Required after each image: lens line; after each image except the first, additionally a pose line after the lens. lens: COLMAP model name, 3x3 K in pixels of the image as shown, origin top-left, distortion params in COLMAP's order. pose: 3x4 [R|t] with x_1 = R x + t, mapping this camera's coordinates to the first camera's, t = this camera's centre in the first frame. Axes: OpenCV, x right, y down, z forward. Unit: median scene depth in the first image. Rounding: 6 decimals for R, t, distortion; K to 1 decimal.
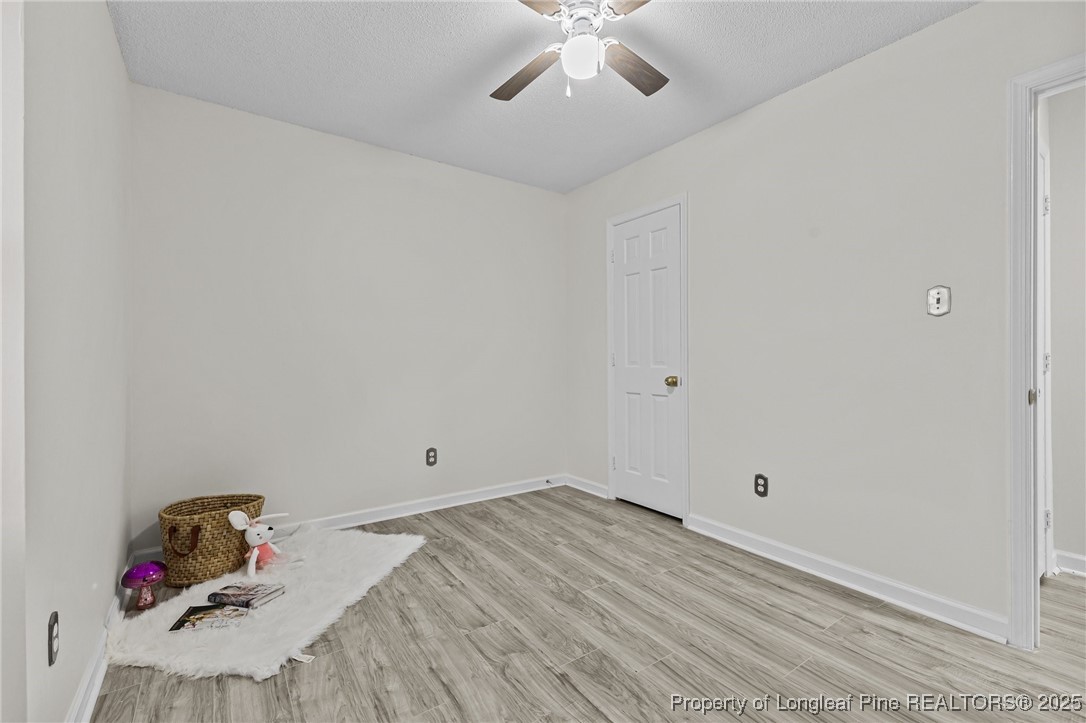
lens RADIAL K [[469.5, 0, 540.9], [0, 469.5, 363.0], [0, 0, 1]] dist [0.008558, -0.000593]
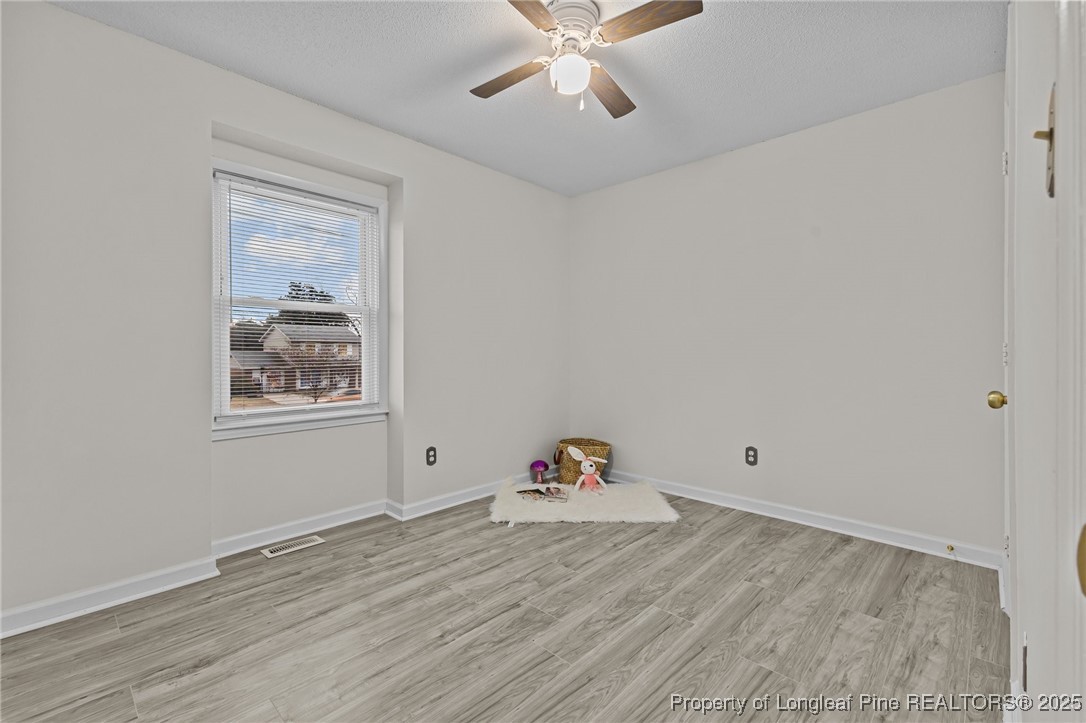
lens RADIAL K [[469.5, 0, 533.7], [0, 469.5, 356.0], [0, 0, 1]] dist [0.008558, -0.000593]
pose [[0.183575, 0.007079, -0.982980, 0.859009], [-0.009152, 0.999943, 0.005492, -0.004405], [0.982963, 0.007989, 0.183630, 0.541702]]
